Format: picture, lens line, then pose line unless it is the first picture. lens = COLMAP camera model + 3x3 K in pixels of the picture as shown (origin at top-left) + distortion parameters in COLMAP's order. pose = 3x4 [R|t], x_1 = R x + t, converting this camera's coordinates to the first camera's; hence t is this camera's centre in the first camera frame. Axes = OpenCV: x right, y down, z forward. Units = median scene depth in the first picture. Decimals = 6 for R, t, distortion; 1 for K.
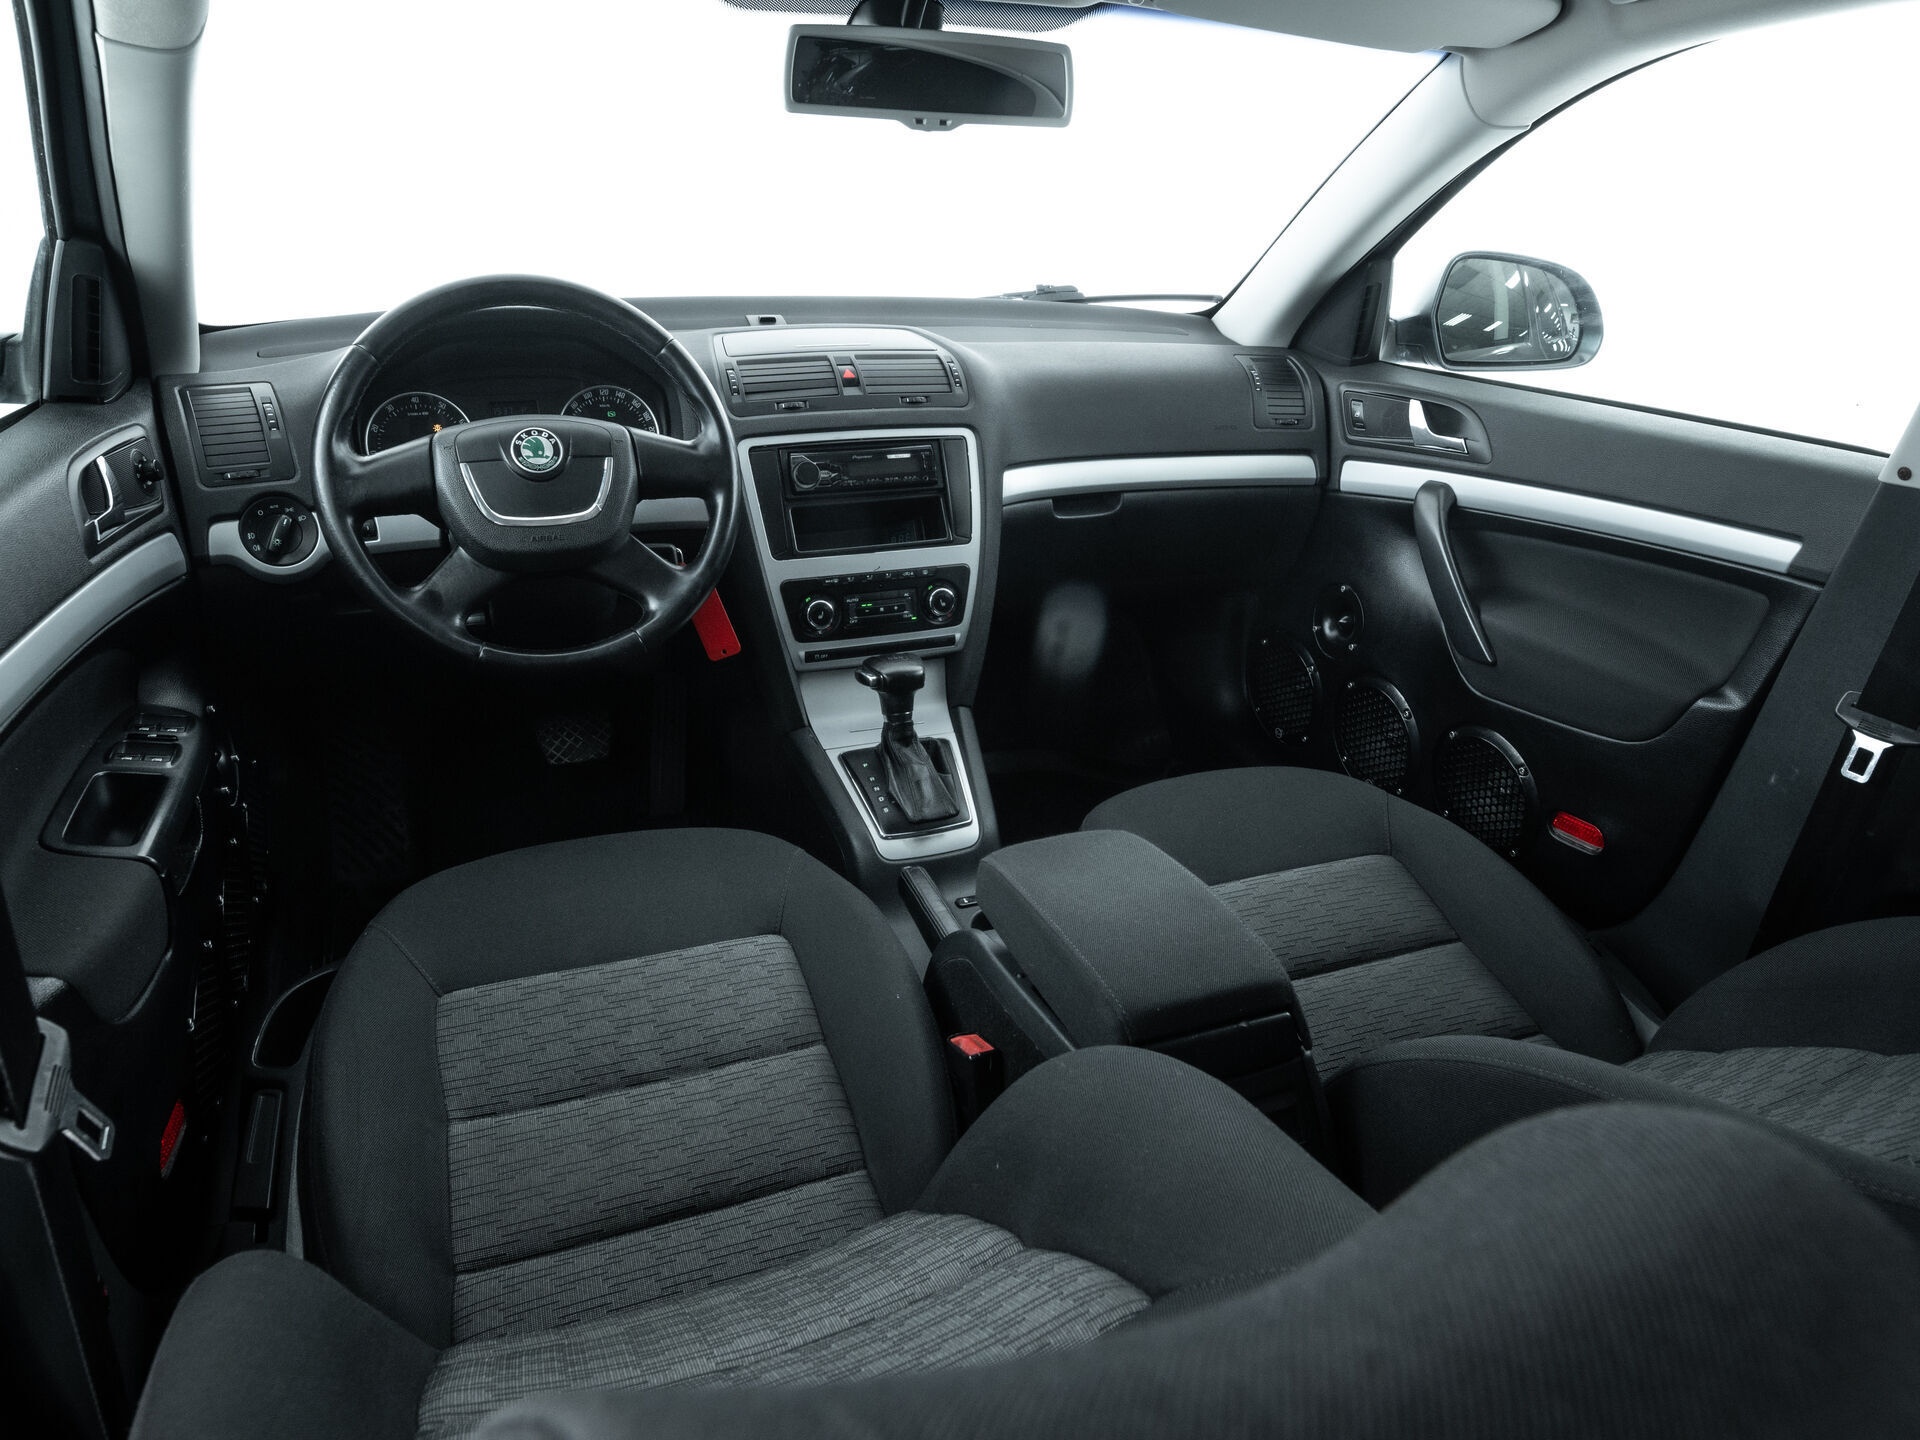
lens RADIAL K [[1268.2, 0, 975.9], [0, 1268.2, 715.8], [0, 0, 1]] dist [-0.024847, -0.001588]
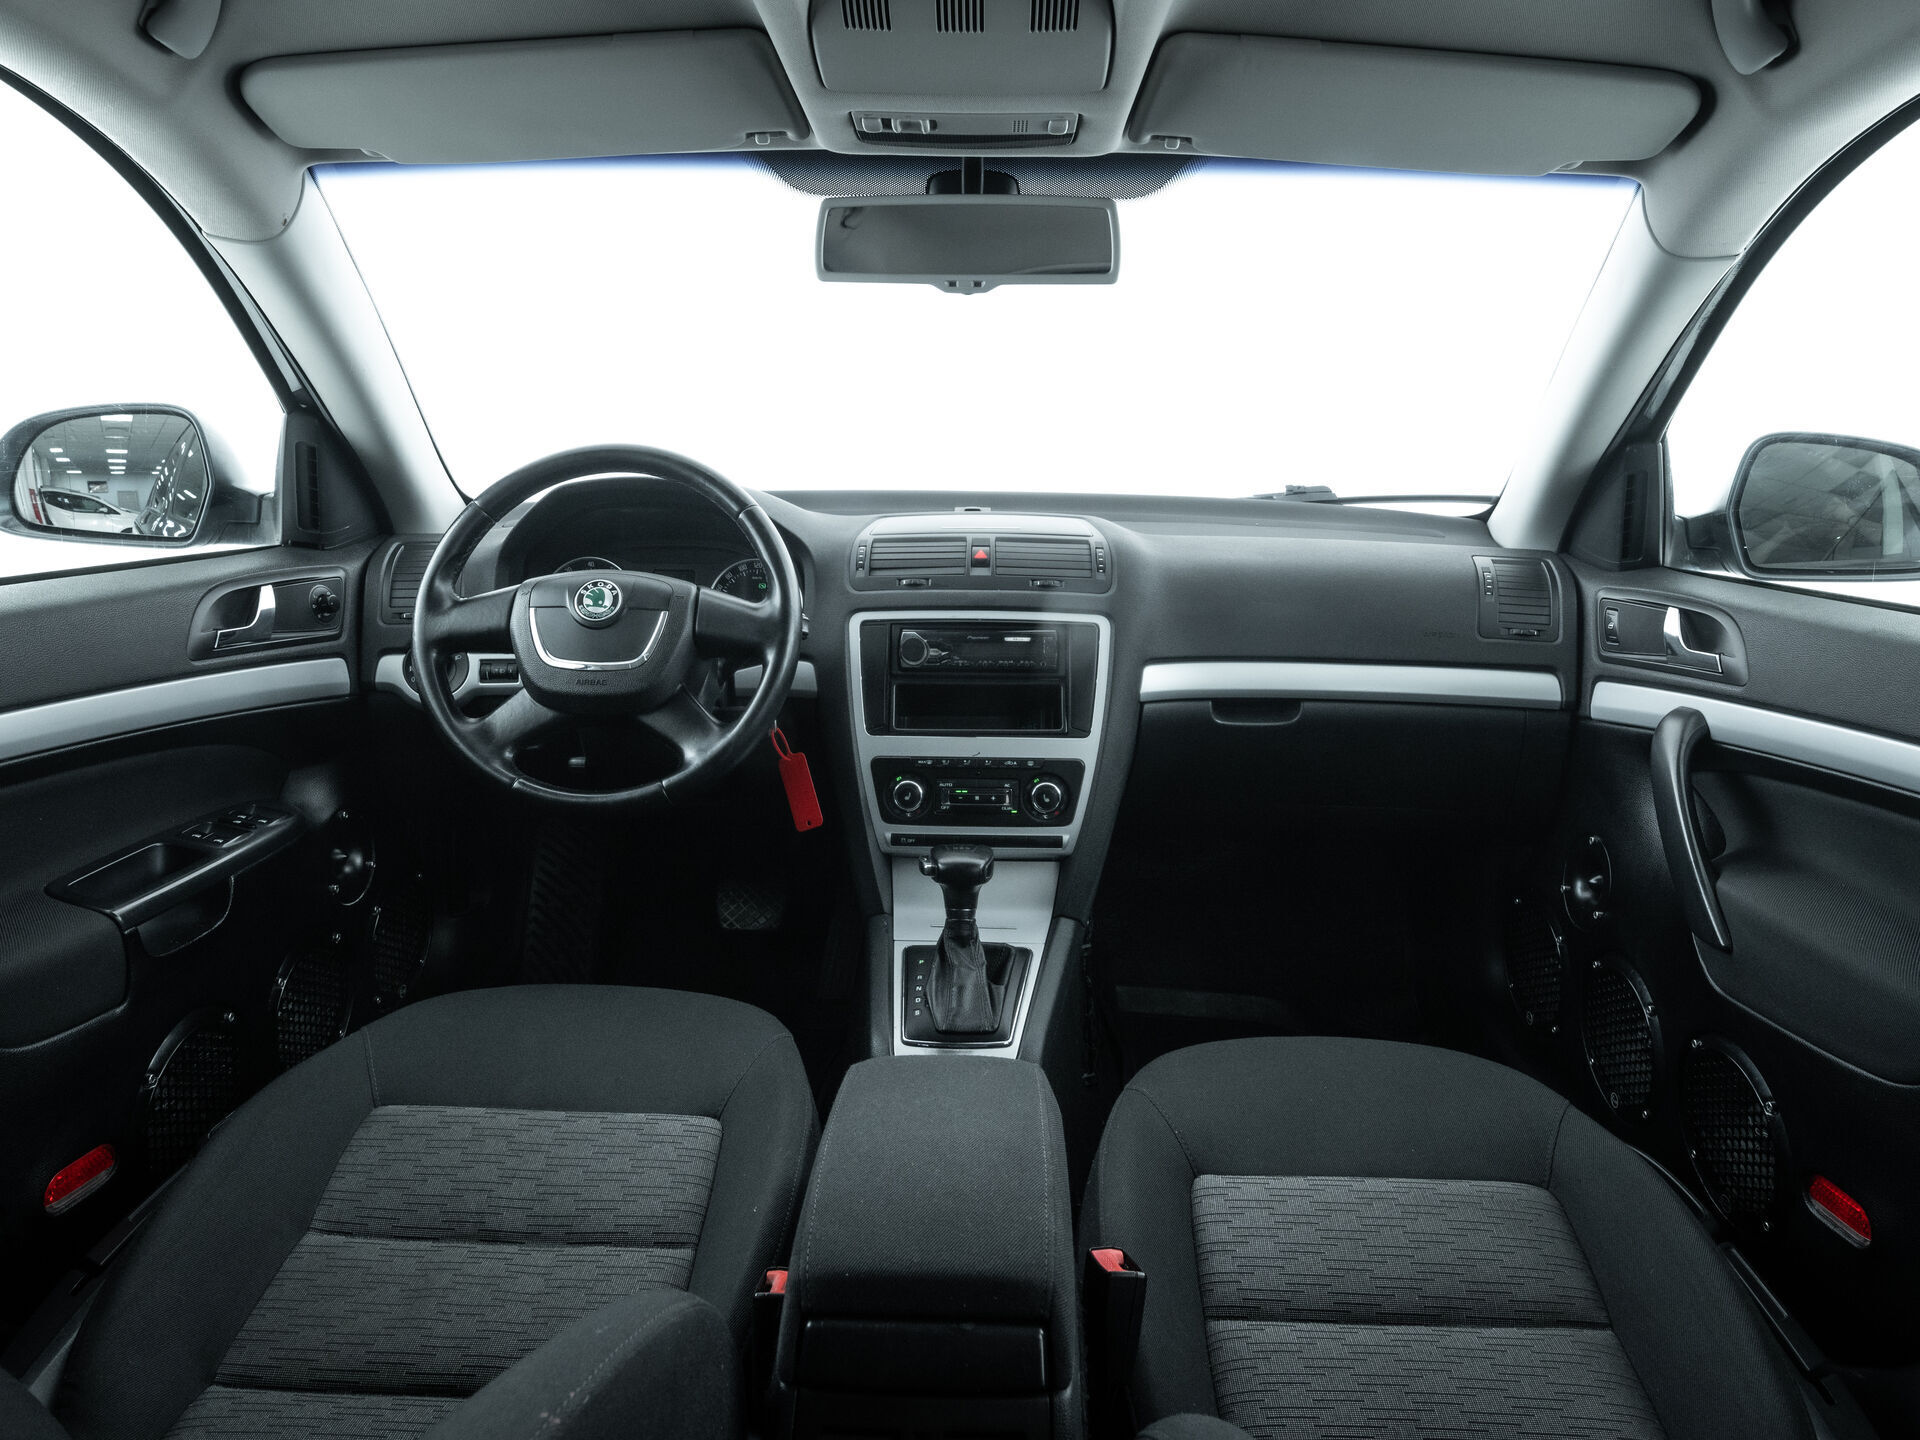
lens RADIAL K [[1269.4, 0, 975.8], [0, 1269.4, 706.9], [0, 0, 1]] dist [-0.025120, -0.001085]
pose [[0.915040, 0.067330, -0.397704, 0.301505], [-0.143328, 0.975899, -0.164555, 0.004236], [0.377040, 0.207577, 0.902637, 0.151964]]
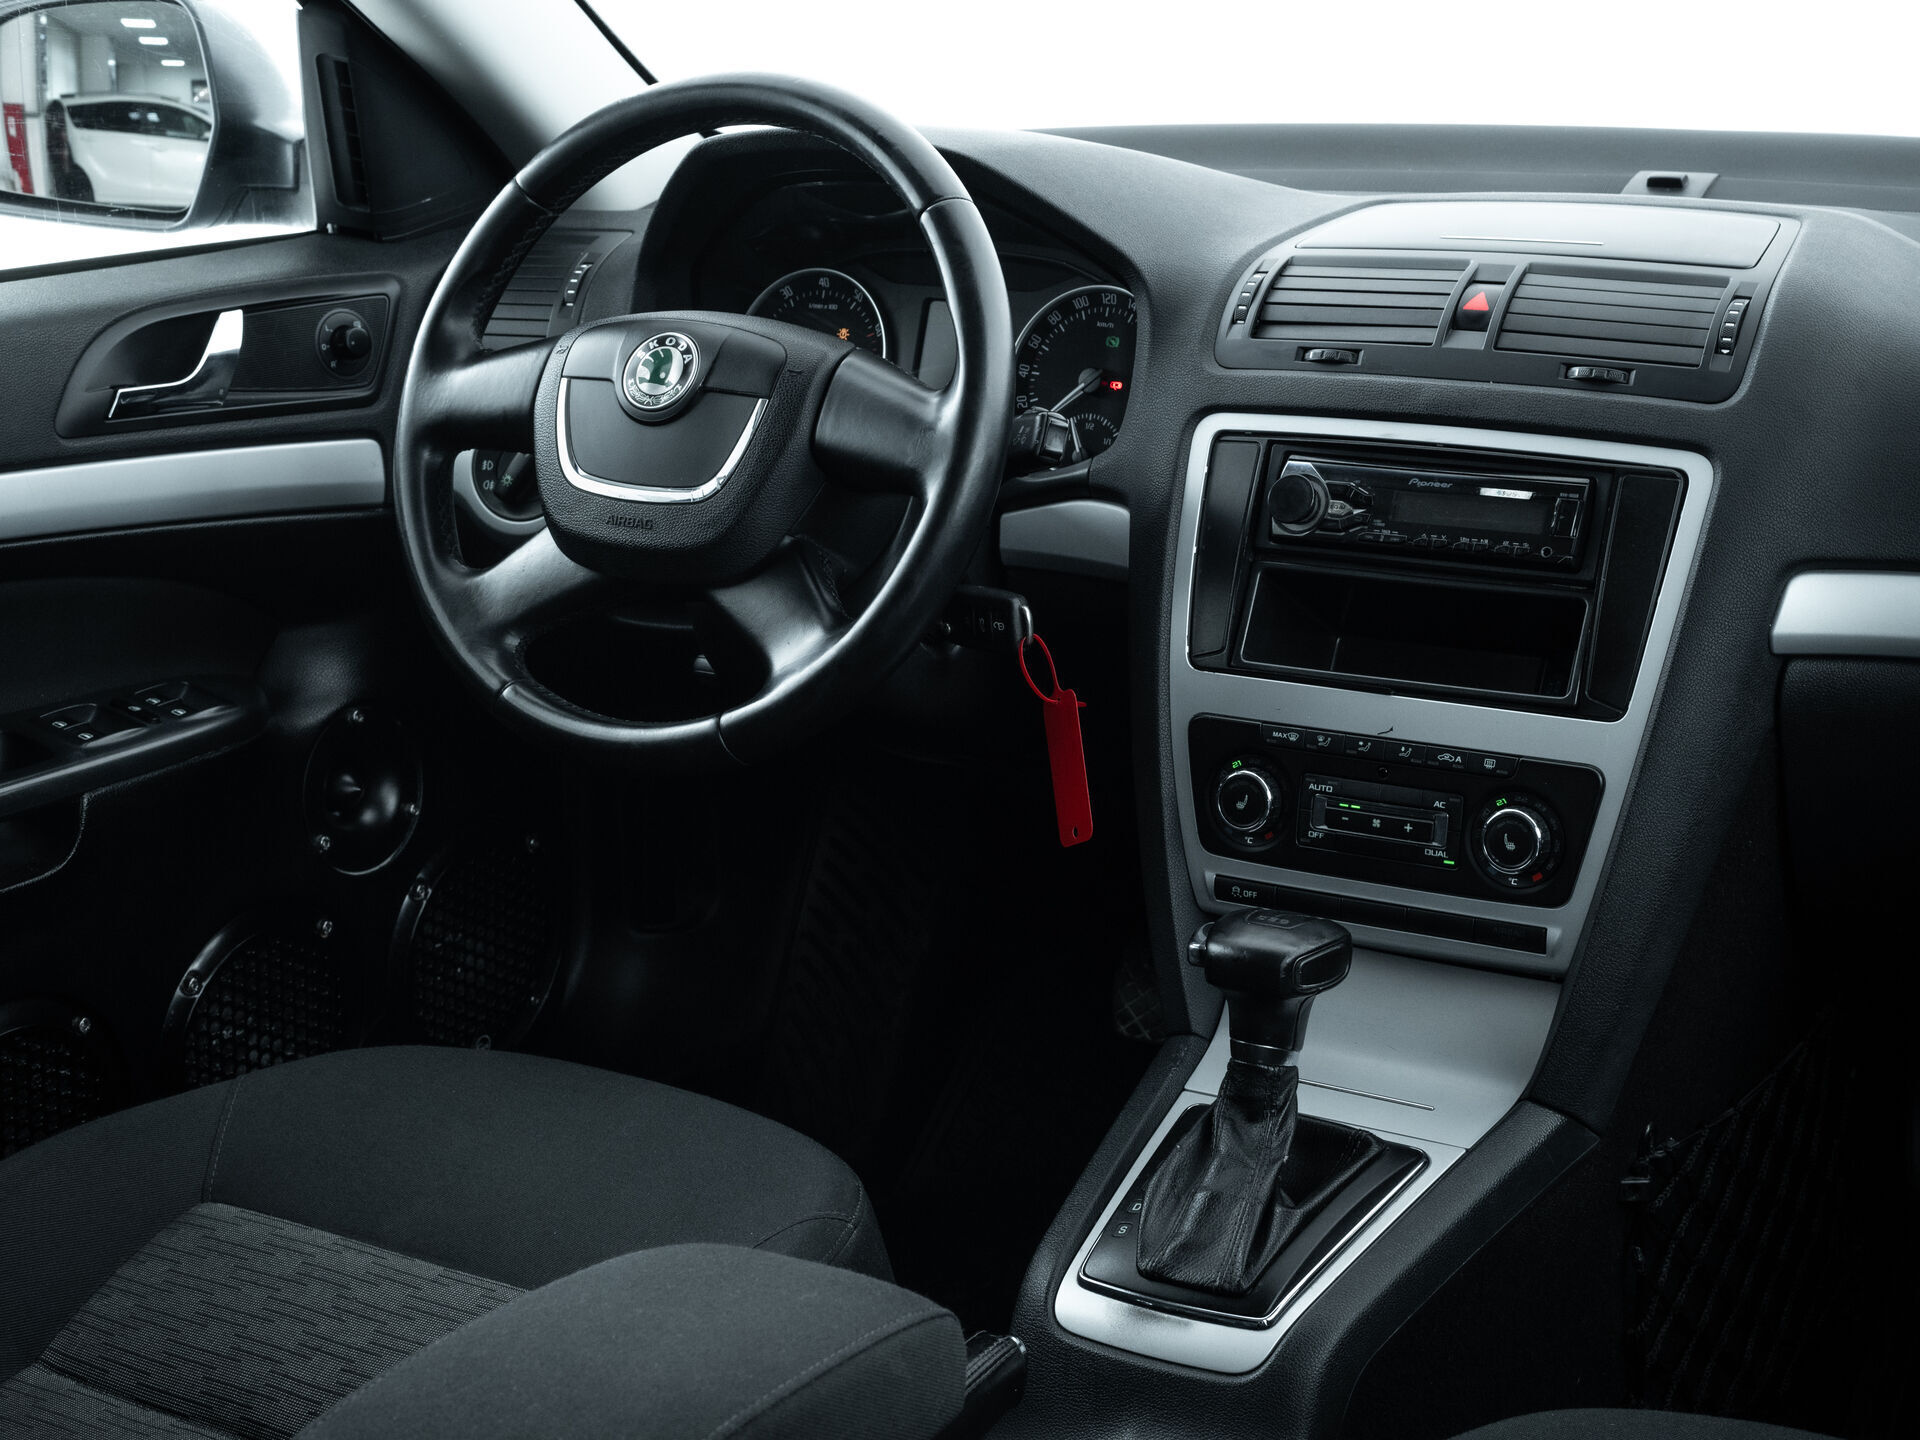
lens RADIAL K [[3219.1, 0, 998.3], [0, 3219.1, 720.2], [0, 0, 1]] dist [-0.000777, 0.041173]
pose [[0.582374, 0.177140, -0.793386, 0.756811], [-0.282133, 0.959349, 0.007099, -0.092582], [0.762392, 0.219706, 0.608677, 0.220850]]
